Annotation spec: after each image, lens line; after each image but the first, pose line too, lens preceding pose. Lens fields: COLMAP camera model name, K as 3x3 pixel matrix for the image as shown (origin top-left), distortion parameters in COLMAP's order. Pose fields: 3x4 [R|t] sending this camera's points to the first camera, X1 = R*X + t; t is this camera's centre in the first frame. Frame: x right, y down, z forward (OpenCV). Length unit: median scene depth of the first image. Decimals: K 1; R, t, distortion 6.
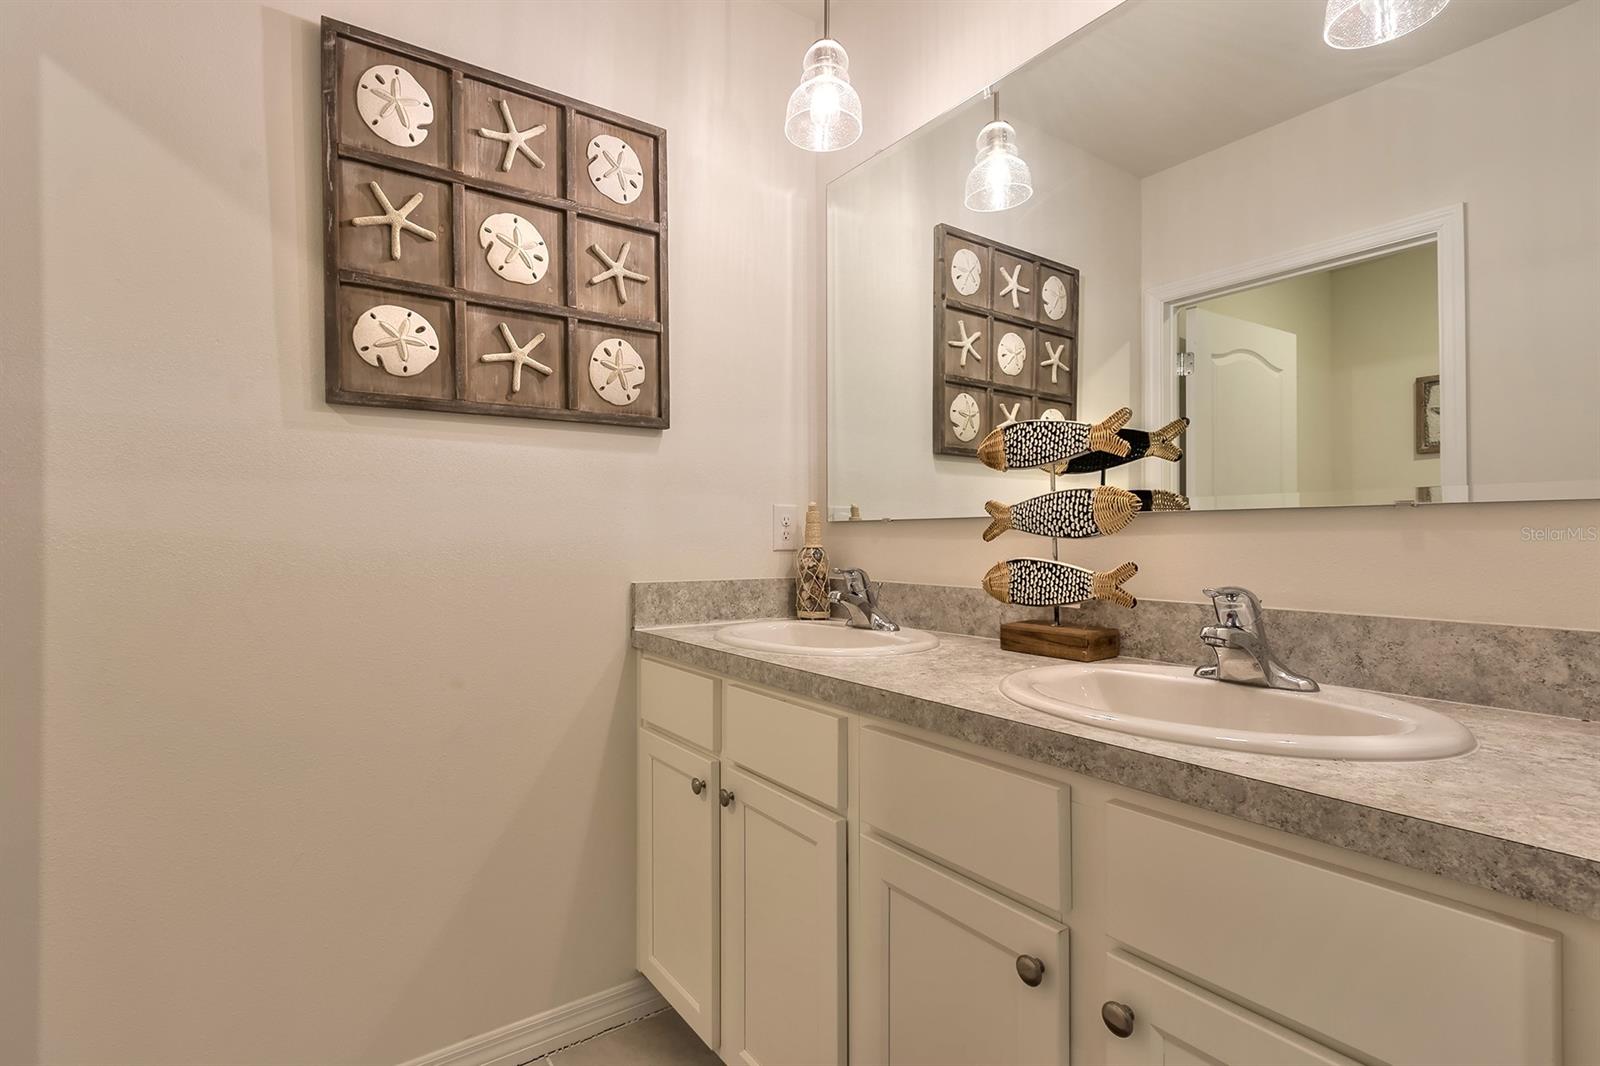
lens RADIAL K [[785.5, 0, 800.0], [0, 785.5, 533.0], [0, 0, 1]] dist [0.002360, 0.000110]
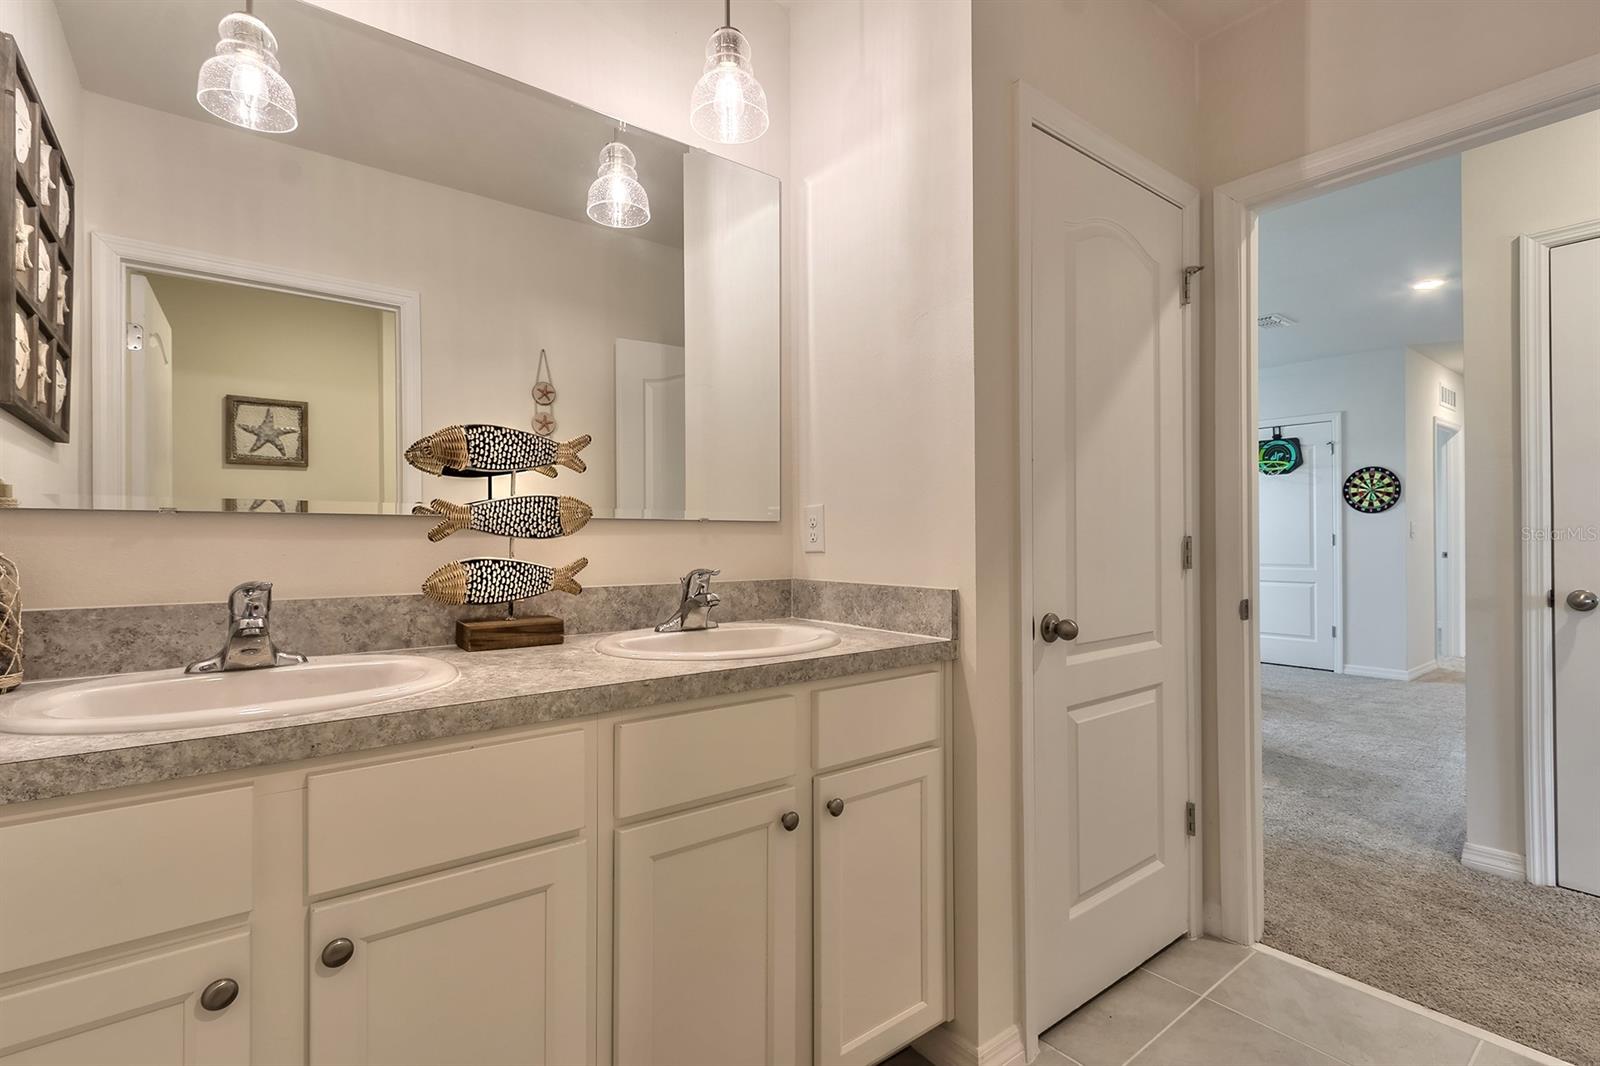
lens RADIAL K [[717.4, 0, 800.0], [0, 717.4, 533.0], [0, 0, 1]] dist [-0.001629, -0.000159]
pose [[-0.054554, 0.009316, 0.998467, -0.731871], [-0.005525, 0.999938, -0.009632, 0.006763], [-0.998496, -0.006042, -0.054499, 0.704747]]
